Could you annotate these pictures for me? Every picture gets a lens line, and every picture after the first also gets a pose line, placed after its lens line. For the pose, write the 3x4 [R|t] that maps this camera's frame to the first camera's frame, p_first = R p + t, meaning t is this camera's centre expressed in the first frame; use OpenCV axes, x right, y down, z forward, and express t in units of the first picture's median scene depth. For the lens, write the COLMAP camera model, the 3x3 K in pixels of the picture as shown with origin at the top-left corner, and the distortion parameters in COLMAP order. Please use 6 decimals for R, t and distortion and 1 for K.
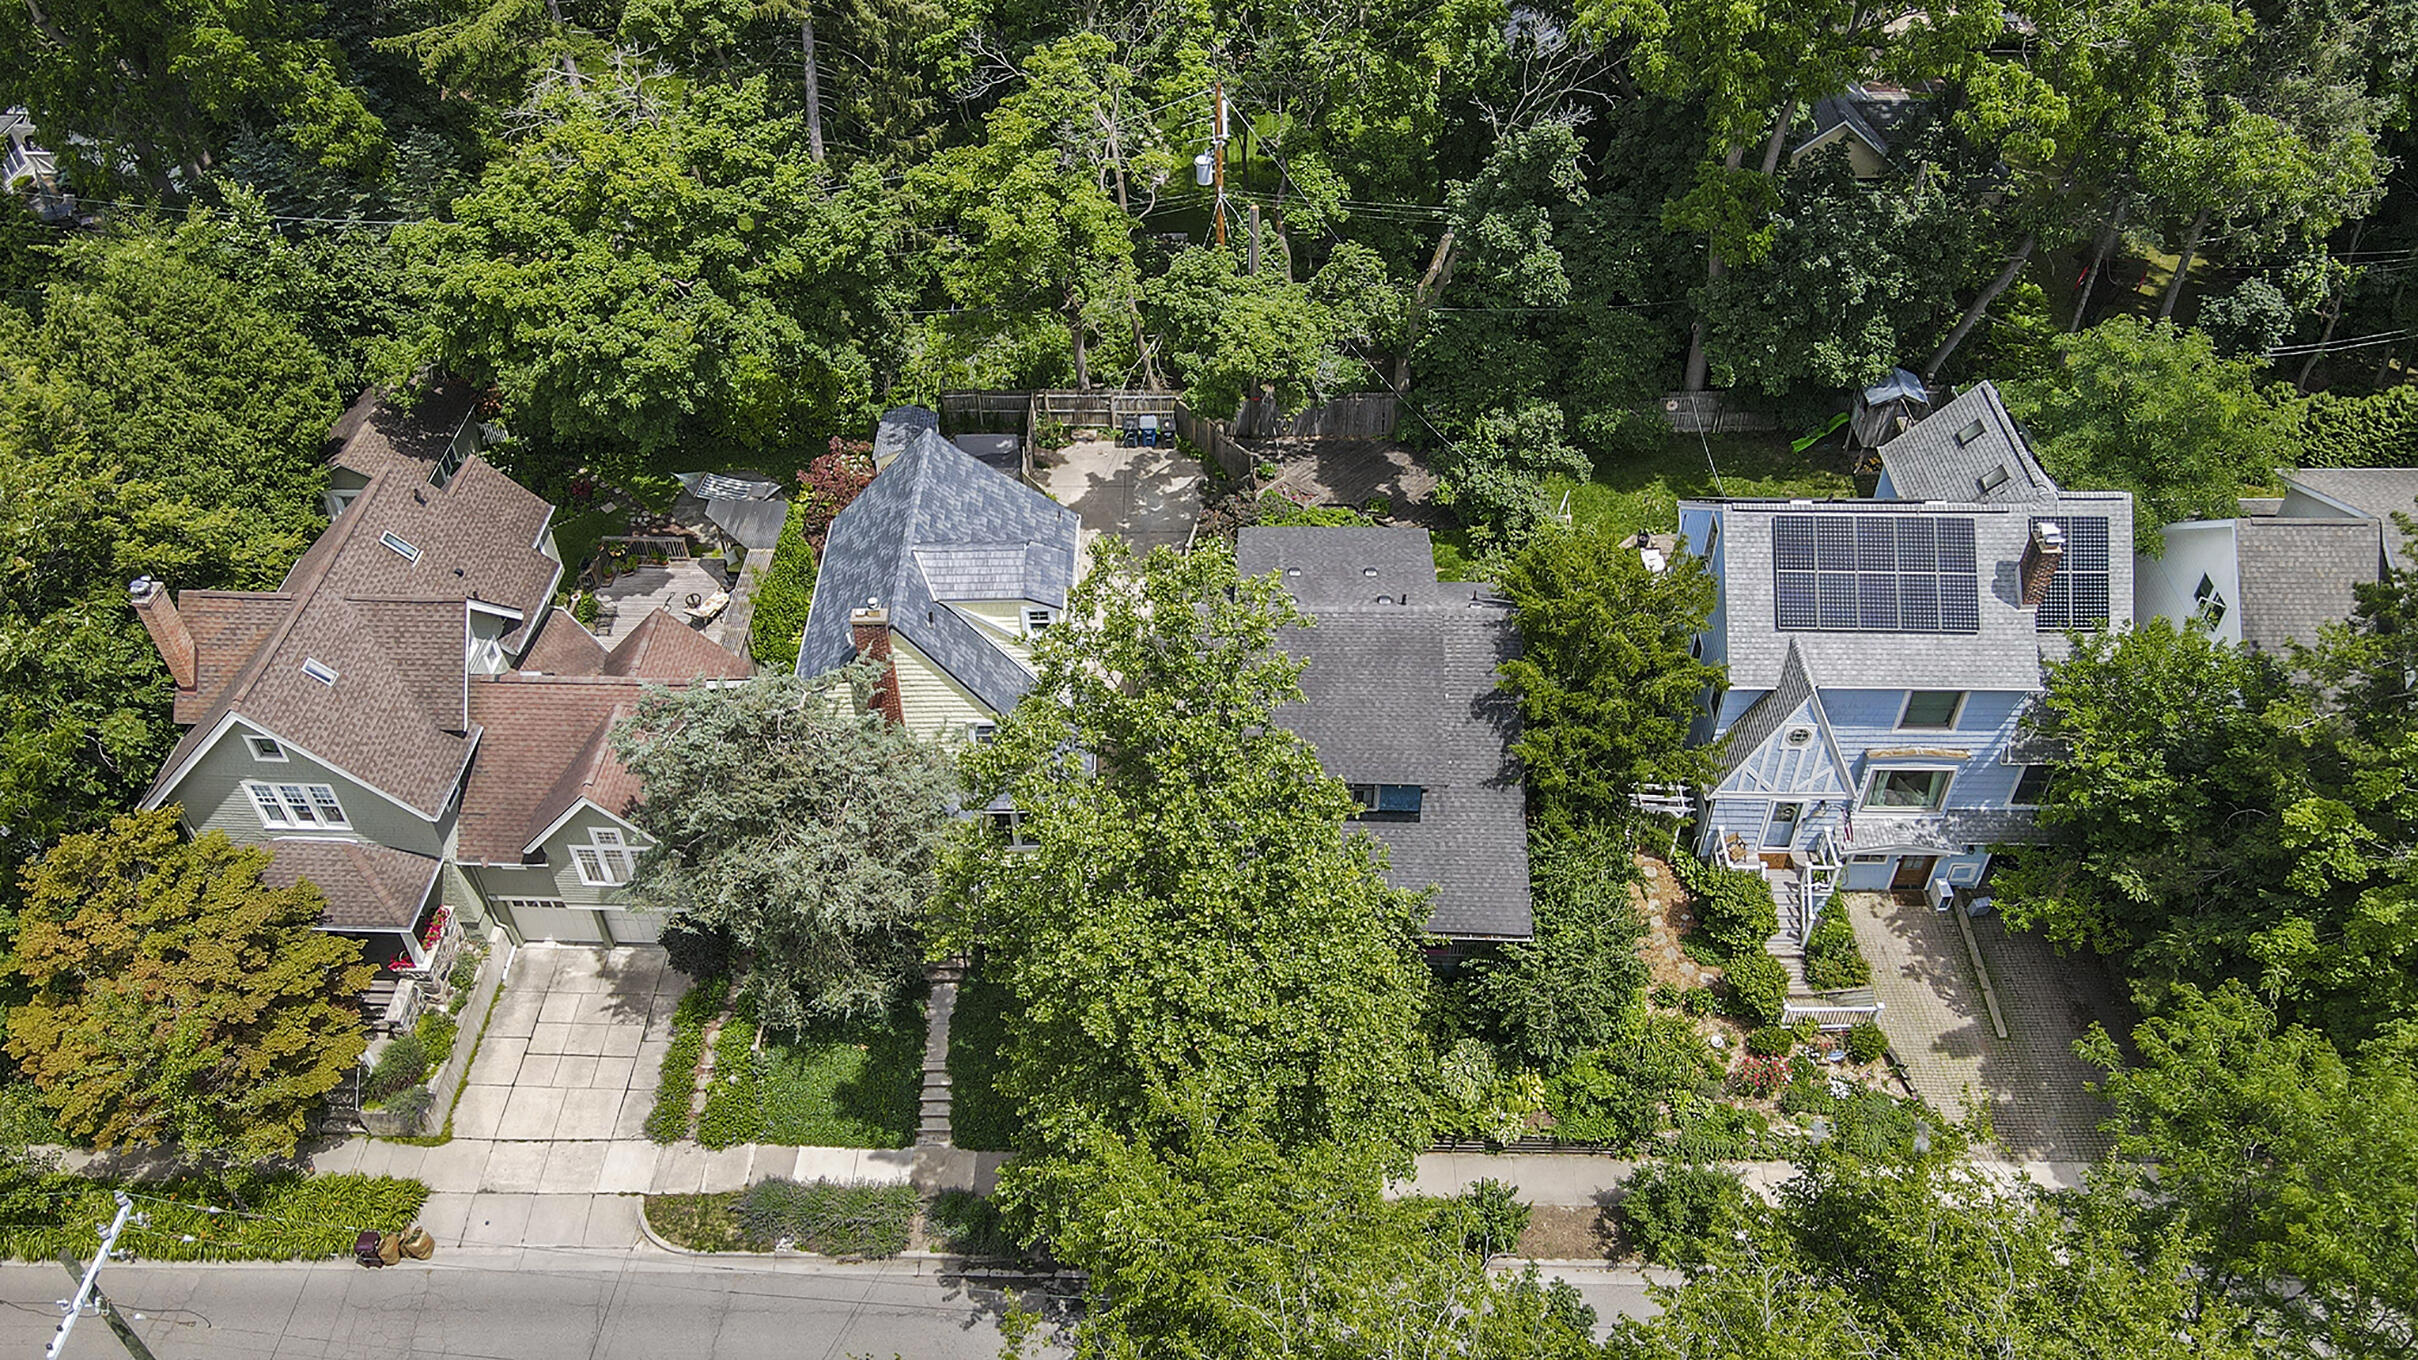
lens RADIAL K [[1743.1, 0, 1209.0], [0, 1743.1, 680.0], [0, 0, 1]] dist [-0.000707, 0.005811]
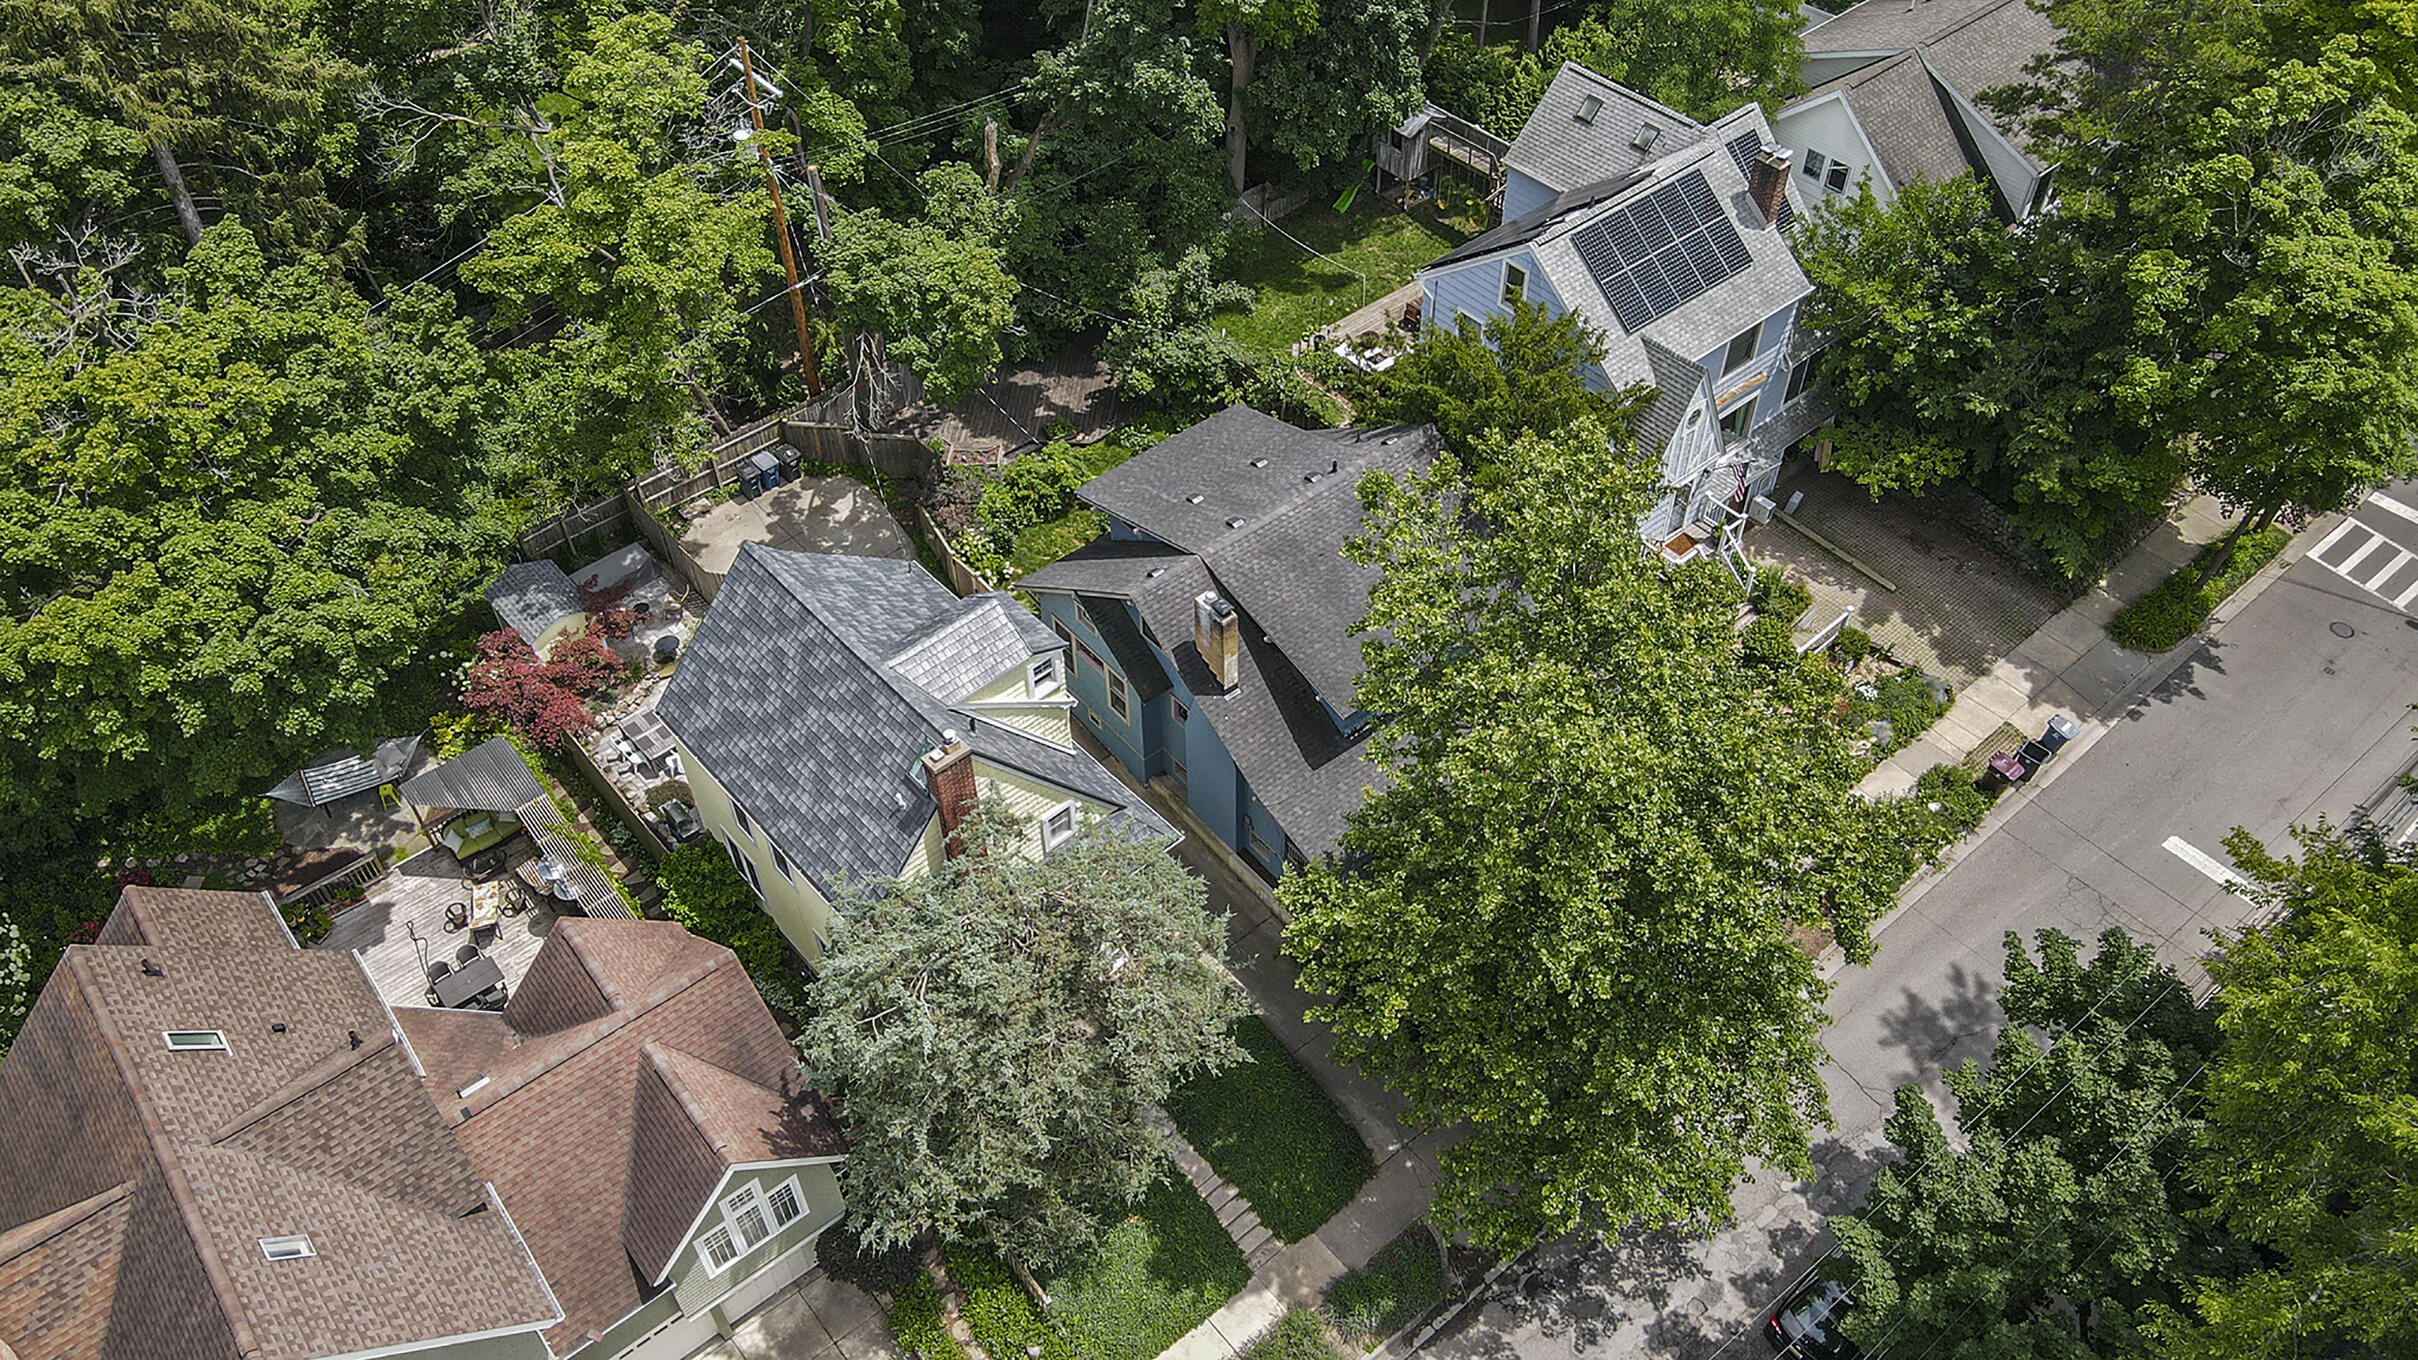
lens RADIAL K [[1743.1, 0, 1209.0], [0, 1743.1, 680.0], [0, 0, 1]] dist [-0.000707, 0.005811]
pose [[0.756089, -0.480307, 0.444562, -0.388382], [0.457822, 0.873567, 0.165165, -0.125298], [-0.467684, 0.078651, 0.880389, 0.217344]]
